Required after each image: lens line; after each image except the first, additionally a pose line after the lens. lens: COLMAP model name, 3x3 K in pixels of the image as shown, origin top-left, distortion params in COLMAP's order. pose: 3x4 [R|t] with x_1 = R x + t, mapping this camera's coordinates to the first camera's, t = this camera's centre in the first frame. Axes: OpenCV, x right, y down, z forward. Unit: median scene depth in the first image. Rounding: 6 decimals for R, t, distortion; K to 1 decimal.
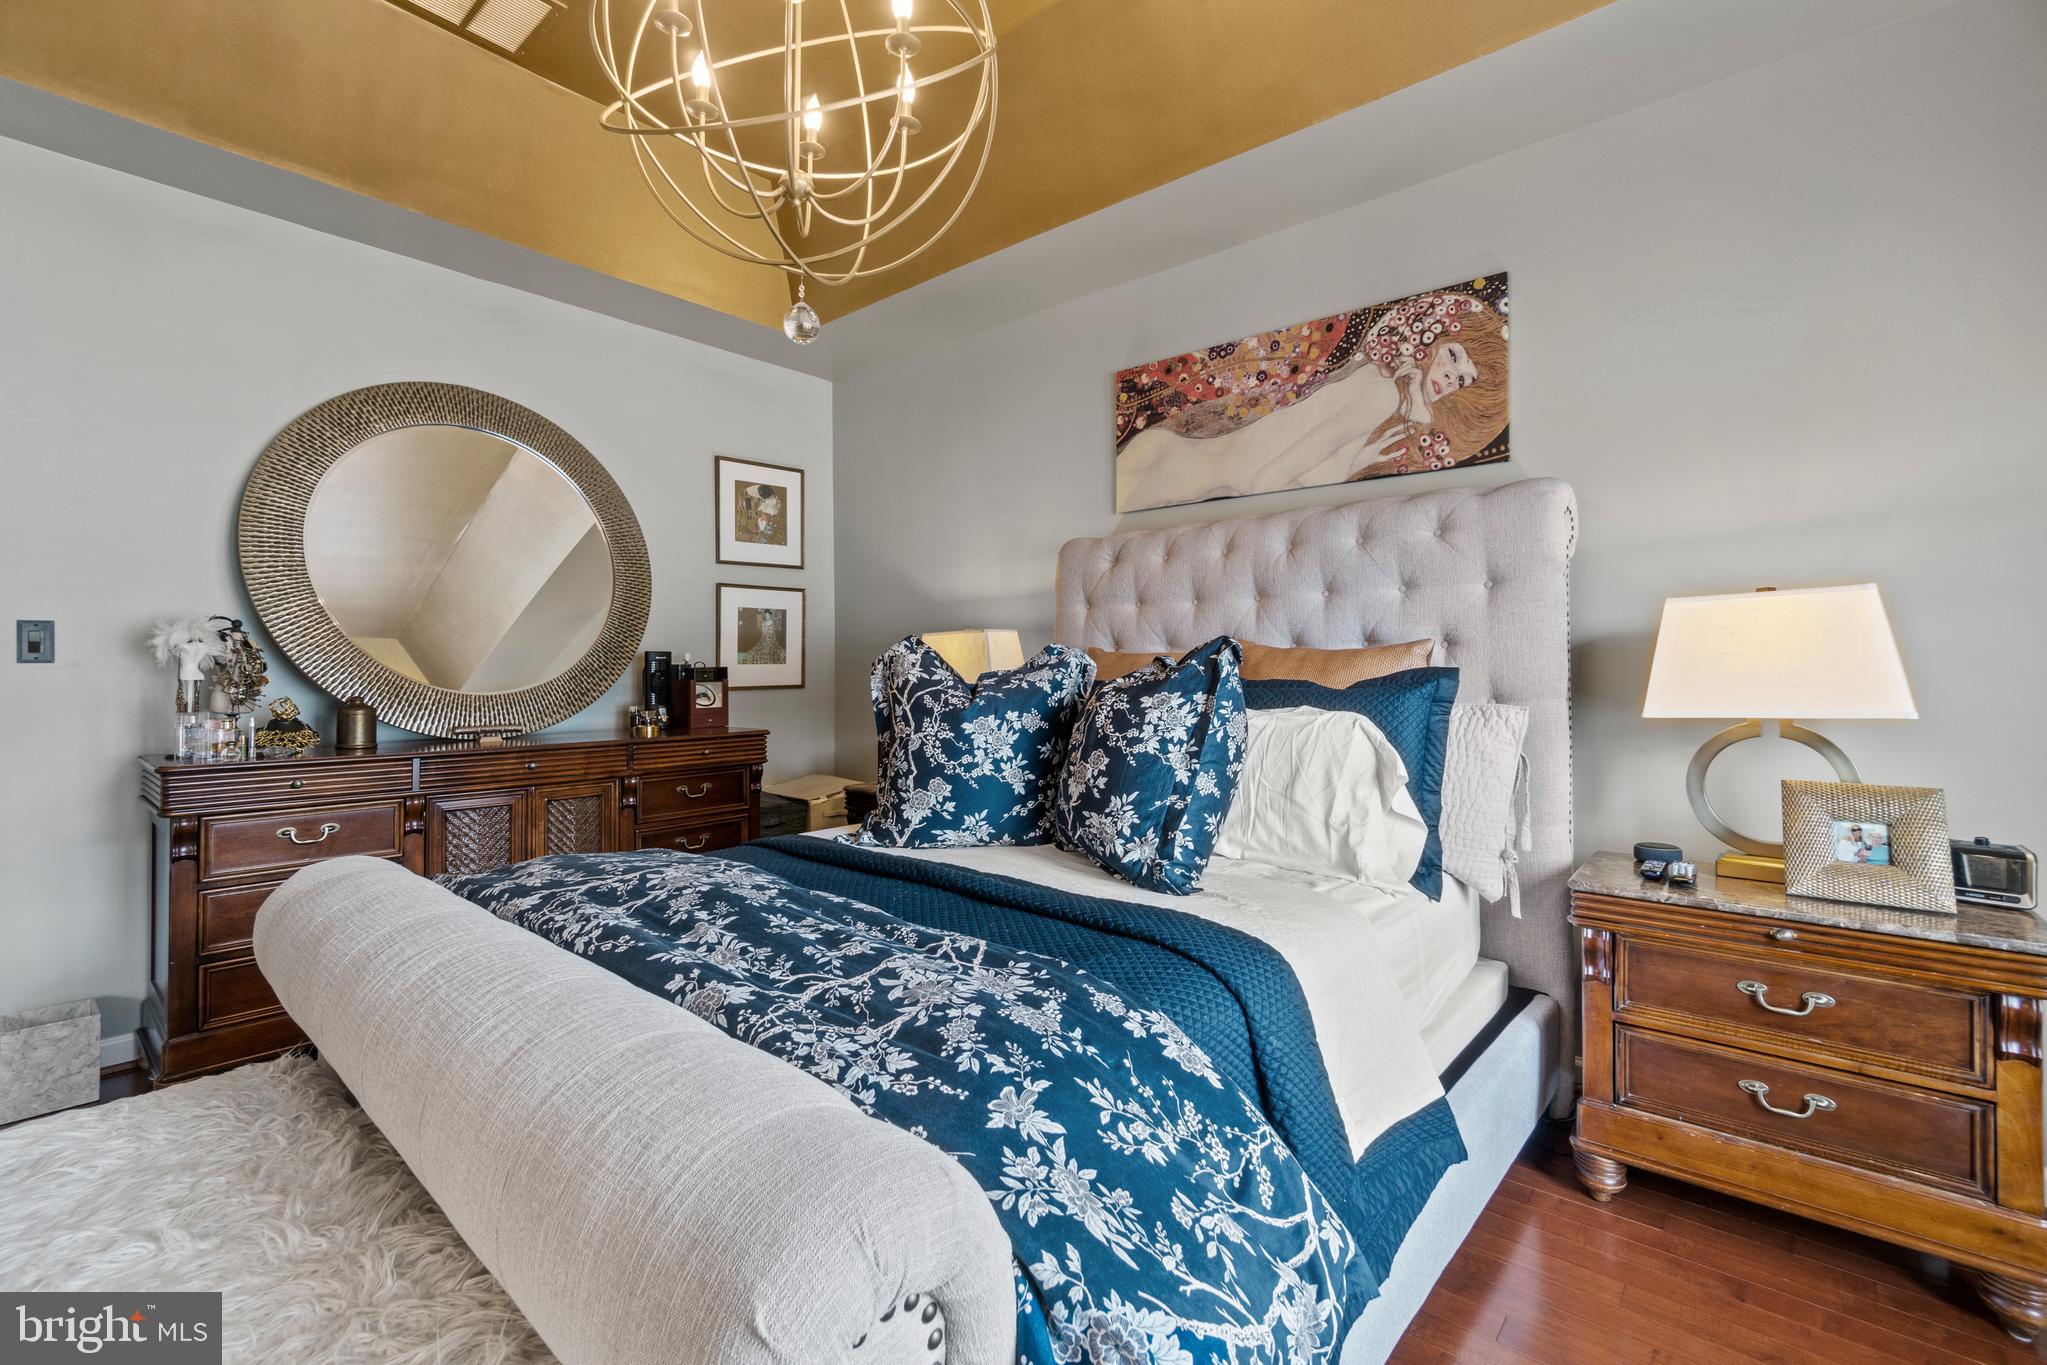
lens RADIAL K [[882.3, 0, 1028.9], [0, 882.3, 671.5], [0, 0, 1]] dist [-0.003244, -0.000242]
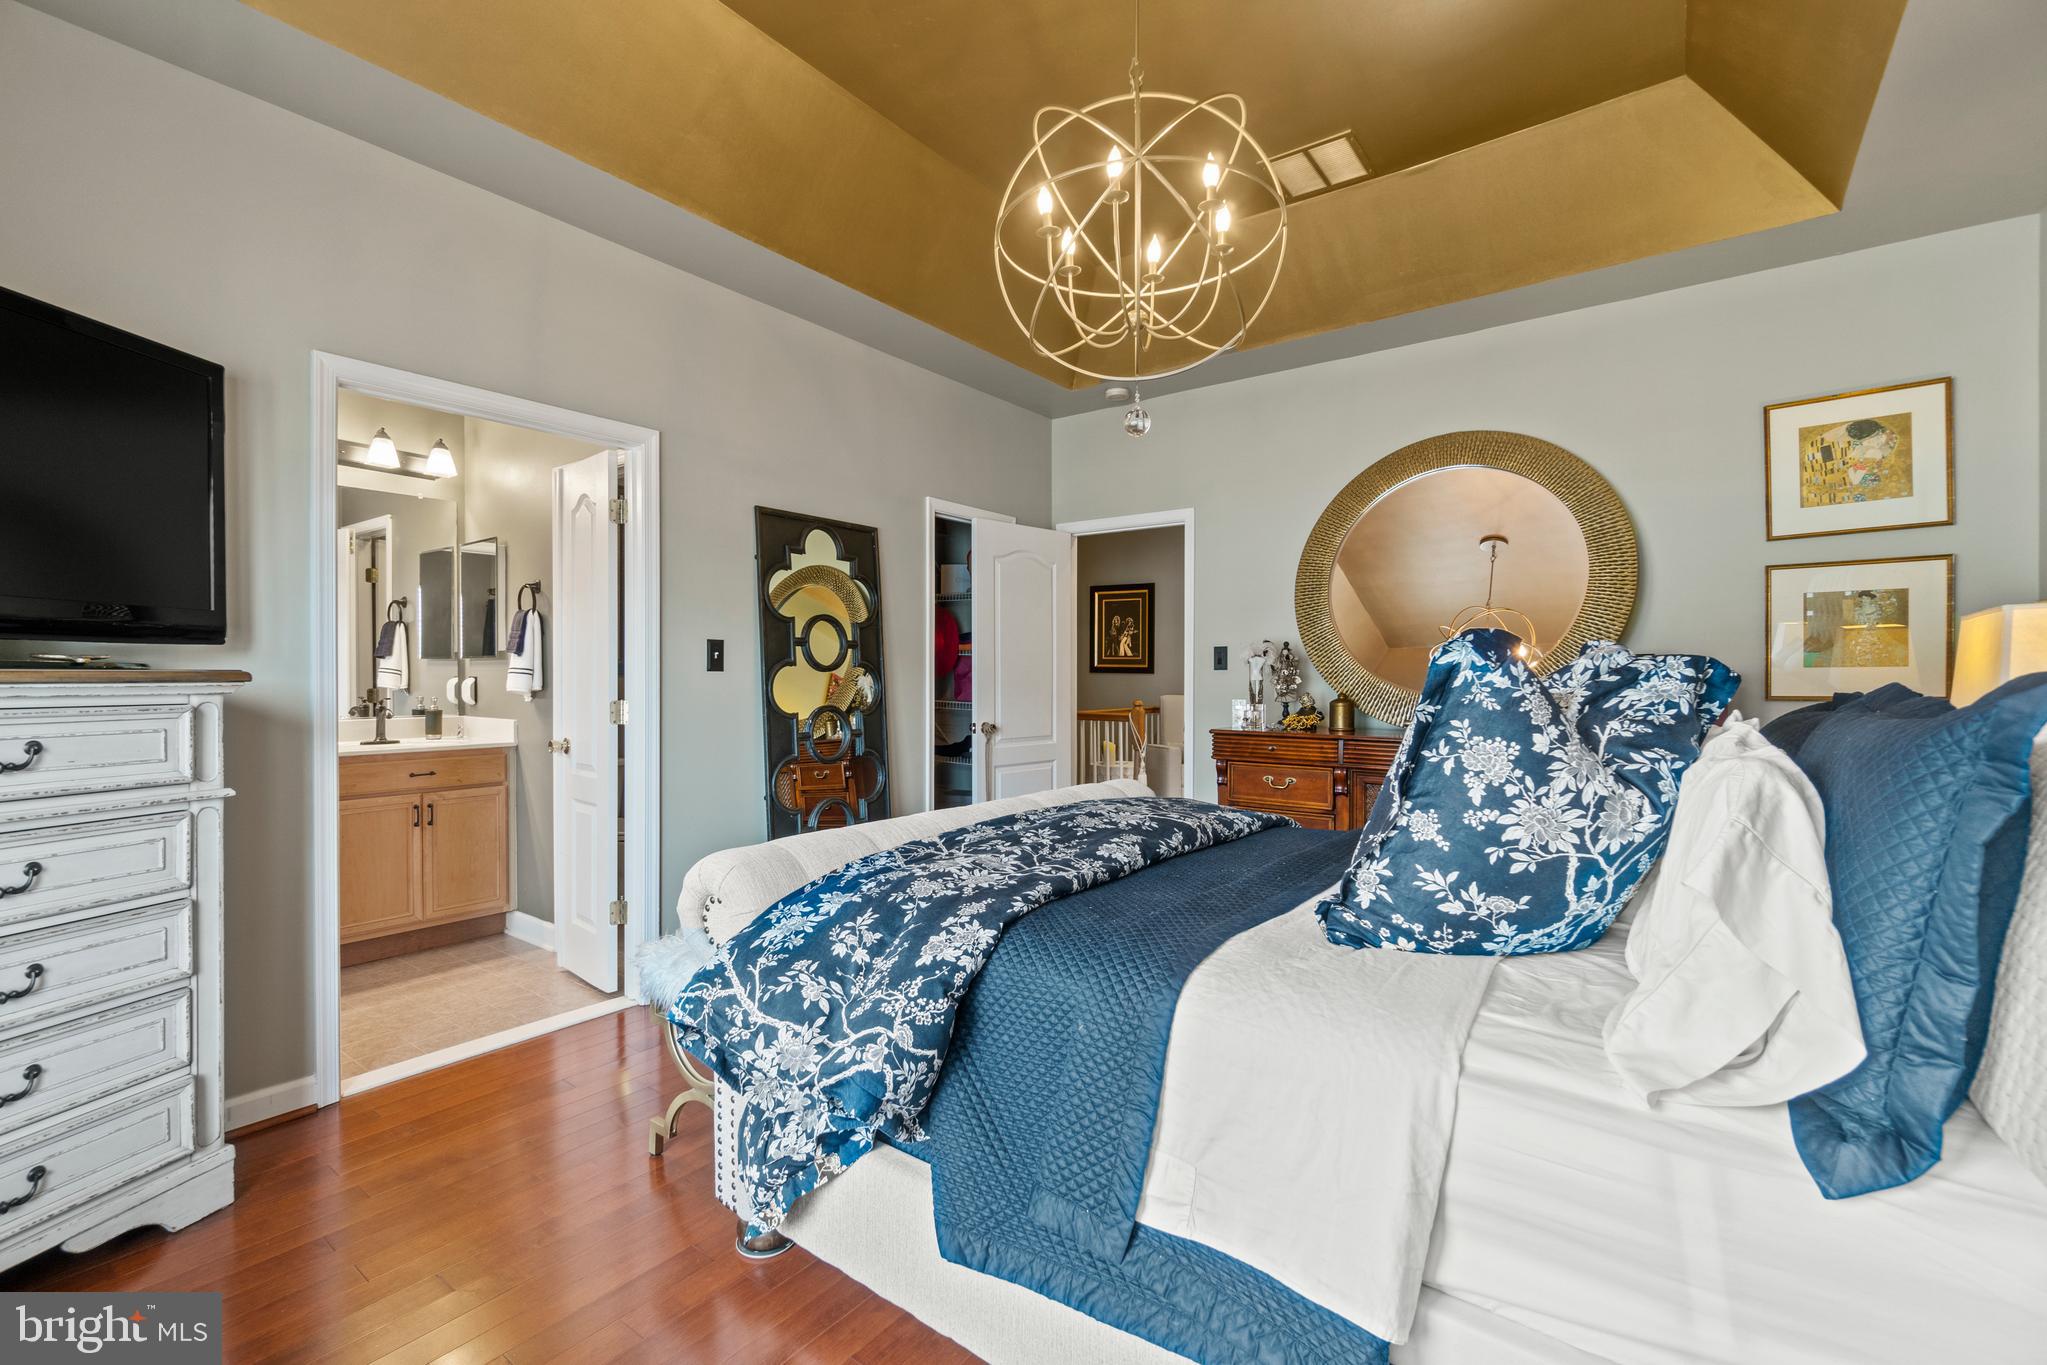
lens RADIAL K [[896.2, 0, 1017.6], [0, 896.2, 706.8], [0, 0, 1]] dist [-0.001112, -0.000251]
pose [[0.072910, 0.039867, -0.996541, 0.924920], [-0.003482, 0.999205, 0.039719, -0.005069], [0.997332, 0.000574, 0.072991, 0.584834]]
